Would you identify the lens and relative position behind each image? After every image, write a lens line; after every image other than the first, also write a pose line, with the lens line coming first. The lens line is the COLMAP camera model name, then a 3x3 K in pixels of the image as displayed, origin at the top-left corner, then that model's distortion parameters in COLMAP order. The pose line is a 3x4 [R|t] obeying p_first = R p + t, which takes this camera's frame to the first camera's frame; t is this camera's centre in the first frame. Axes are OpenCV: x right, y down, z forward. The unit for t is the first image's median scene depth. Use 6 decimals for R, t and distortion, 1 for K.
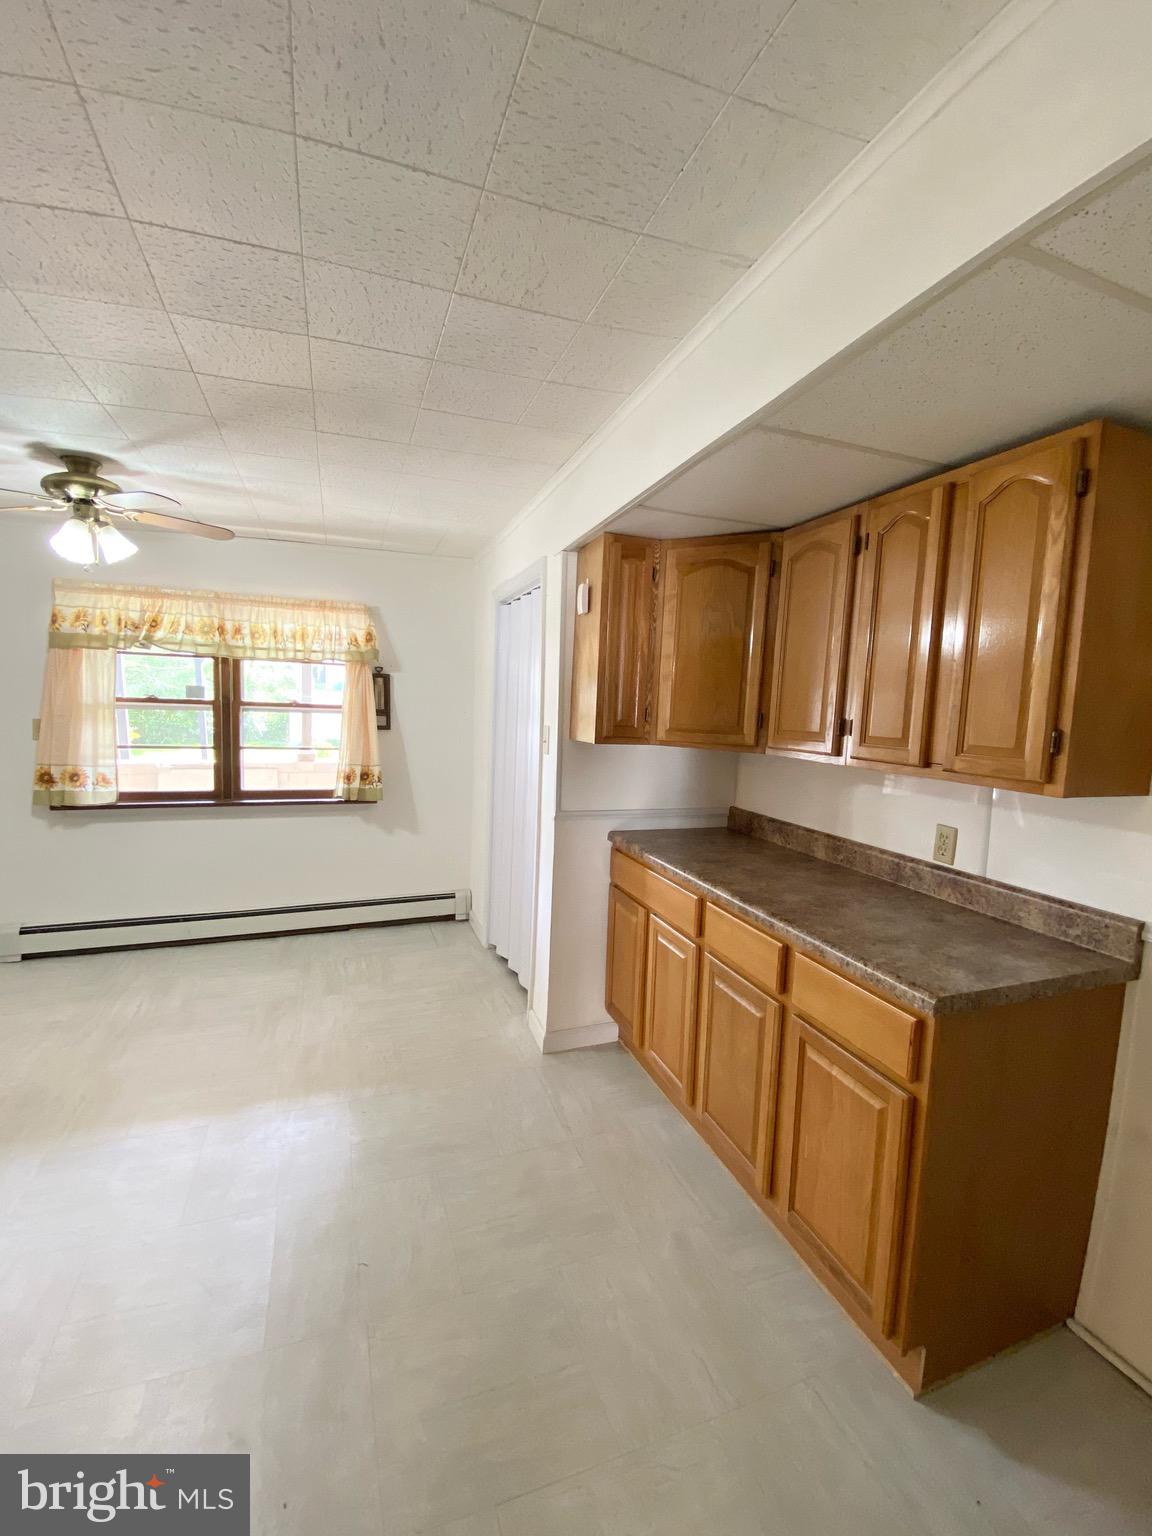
lens RADIAL K [[649.1, 0, 576.0], [0, 649.1, 768.0], [0, 0, 1]] dist [0.000922, -0.000023]
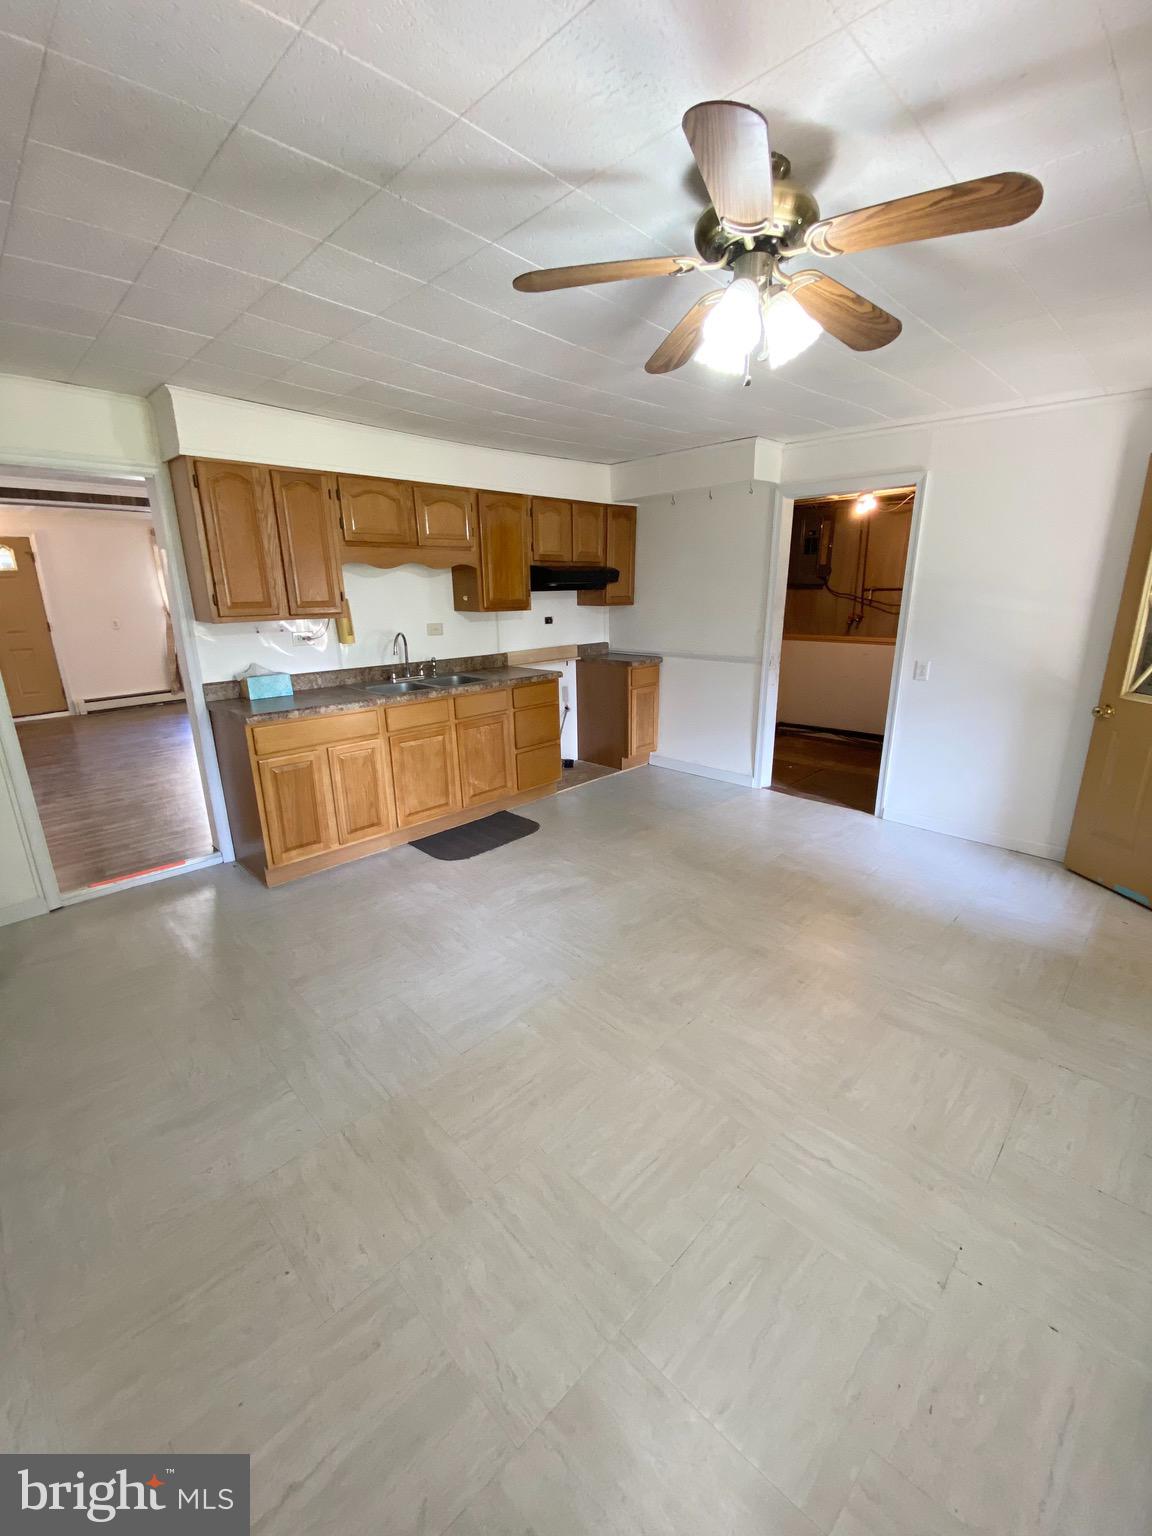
lens RADIAL K [[622.6, 0, 576.0], [0, 622.6, 768.0], [0, 0, 1]] dist [0.043228, -0.032441]
pose [[-0.910054, 0.099745, -0.402309, -0.252538], [-0.053707, 0.934054, 0.353070, -0.126220], [0.410996, 0.342919, -0.844683, 1.124744]]
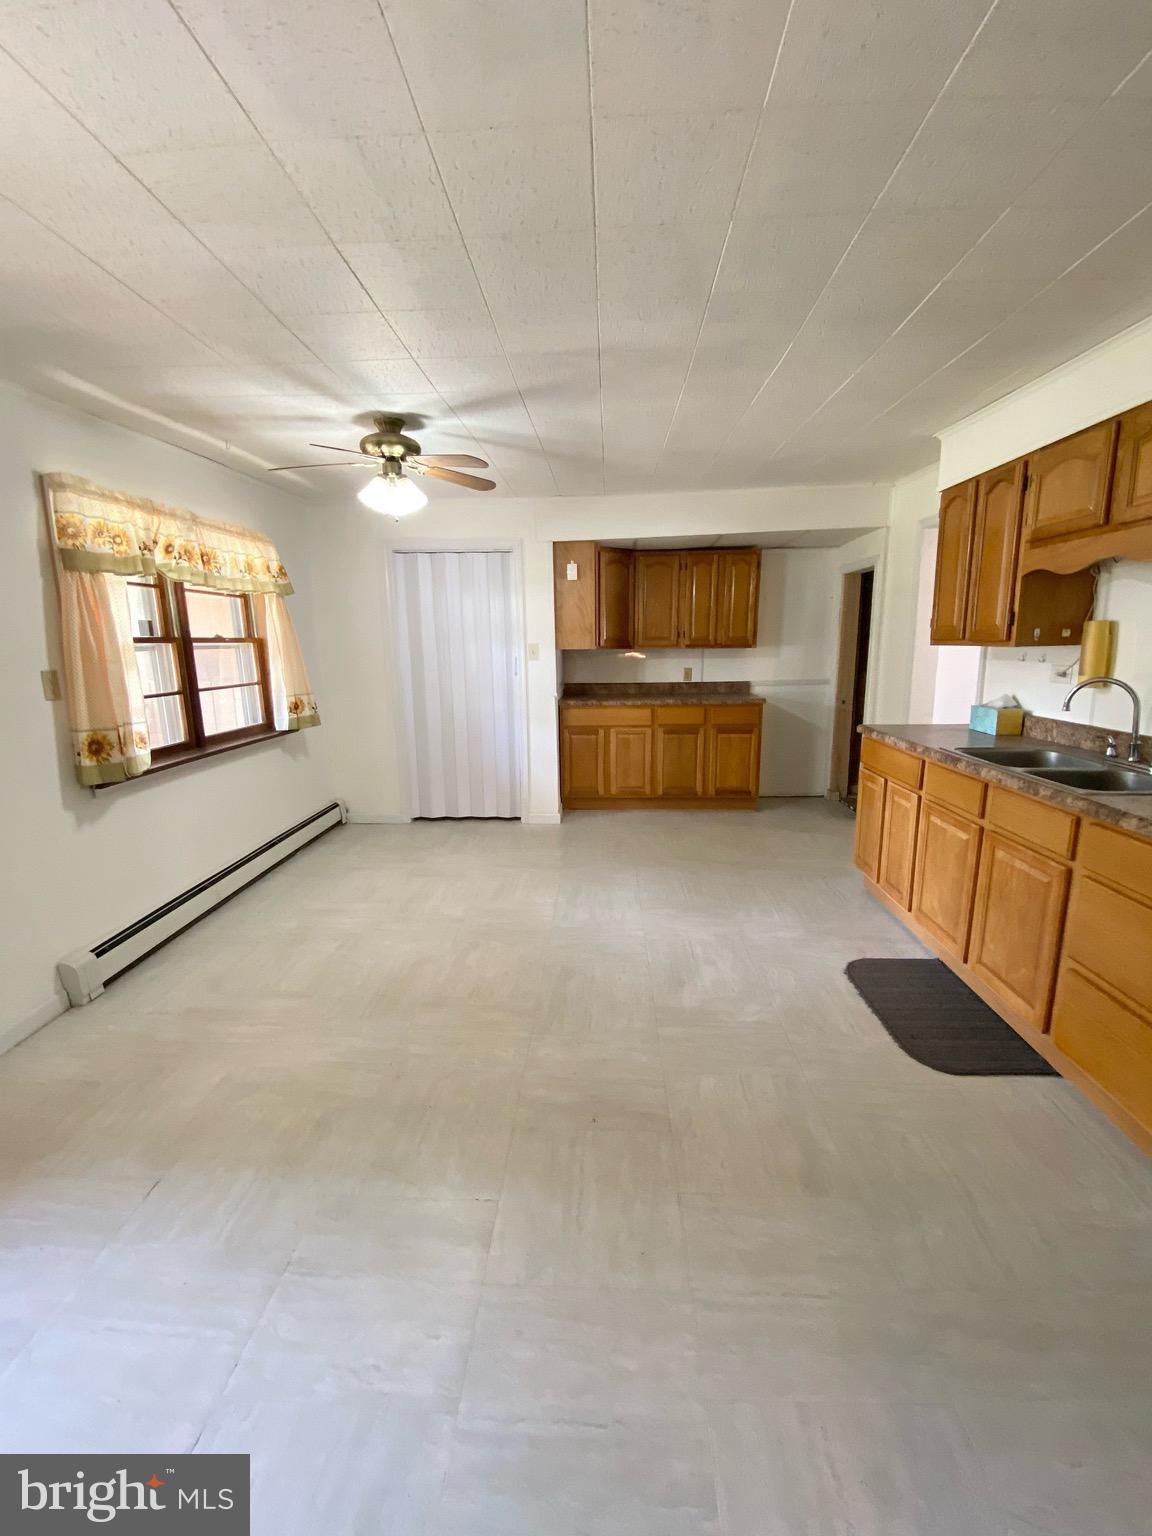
lens RADIAL K [[622.6, 0, 576.0], [0, 622.6, 768.0], [0, 0, 1]] dist [0.043228, -0.032441]
pose [[0.394313, -0.219114, 0.892472, -1.265318], [0.117236, 0.975218, 0.187632, -0.032758], [-0.911467, 0.030645, 0.410229, 0.186760]]
